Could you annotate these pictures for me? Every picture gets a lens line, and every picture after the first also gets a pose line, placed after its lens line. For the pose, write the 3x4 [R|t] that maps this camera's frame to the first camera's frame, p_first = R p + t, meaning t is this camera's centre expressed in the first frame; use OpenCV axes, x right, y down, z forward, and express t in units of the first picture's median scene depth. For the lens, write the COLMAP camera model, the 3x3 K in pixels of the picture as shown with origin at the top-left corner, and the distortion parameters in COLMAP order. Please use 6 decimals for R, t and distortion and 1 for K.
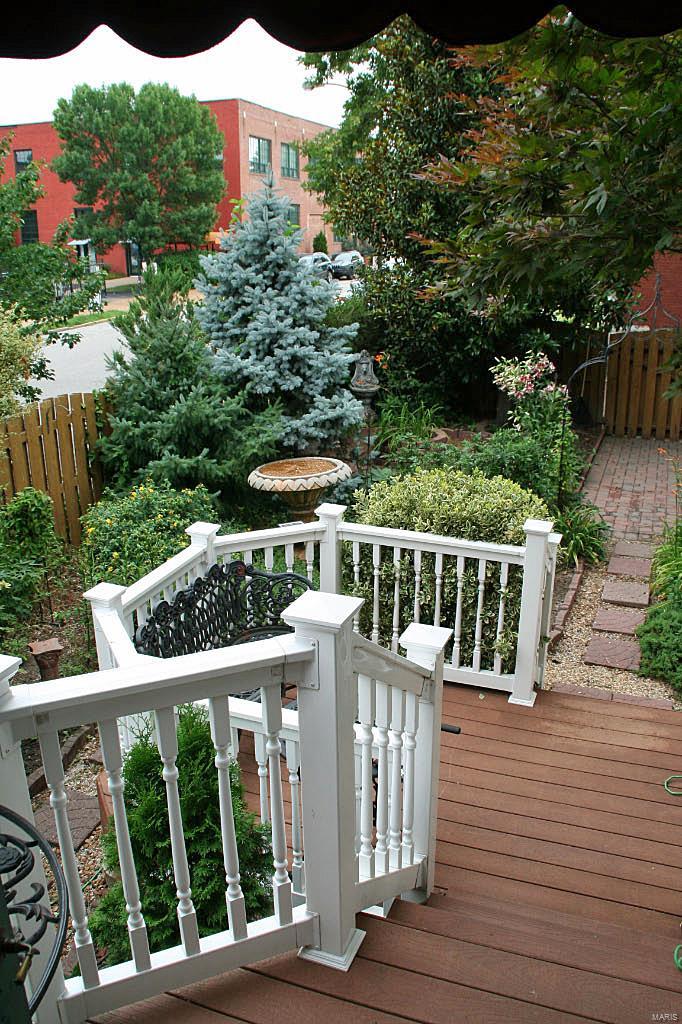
lens RADIAL K [[865.9, 0, 344.3], [0, 865.9, 510.7], [0, 0, 1]] dist [-0.161023, 0.100970]
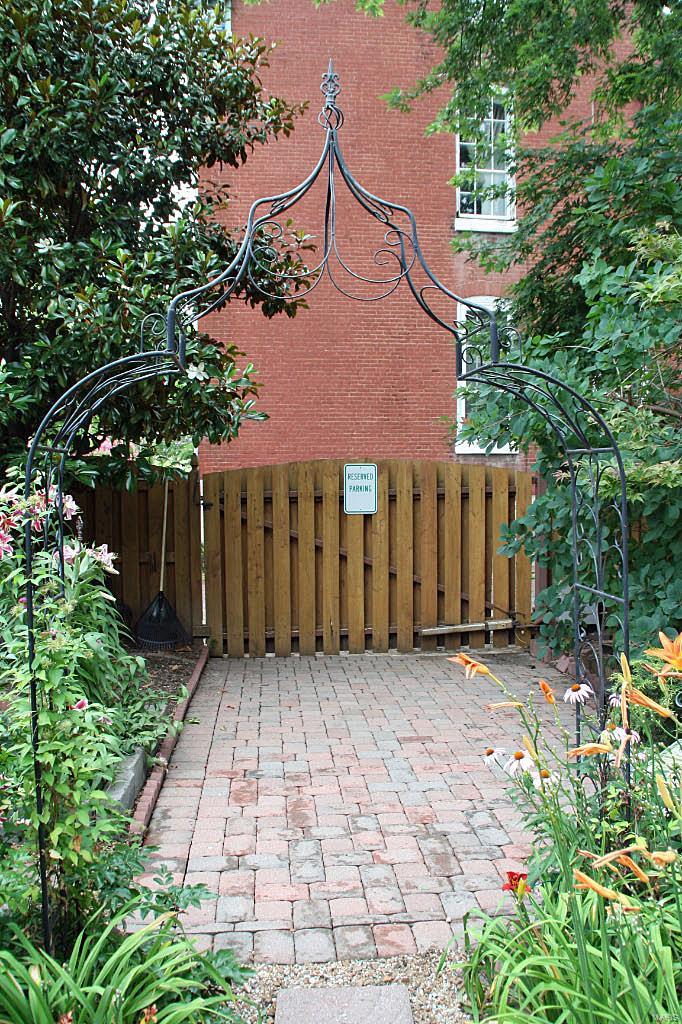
lens RADIAL K [[907.5, 0, 345.9], [0, 907.5, 500.2], [0, 0, 1]] dist [-0.130937, 0.037994]
pose [[0.902188, -0.020263, 0.430867, 0.142279], [0.138180, 0.959831, -0.244194, -0.033178], [-0.408611, 0.279846, 0.868748, 0.450191]]
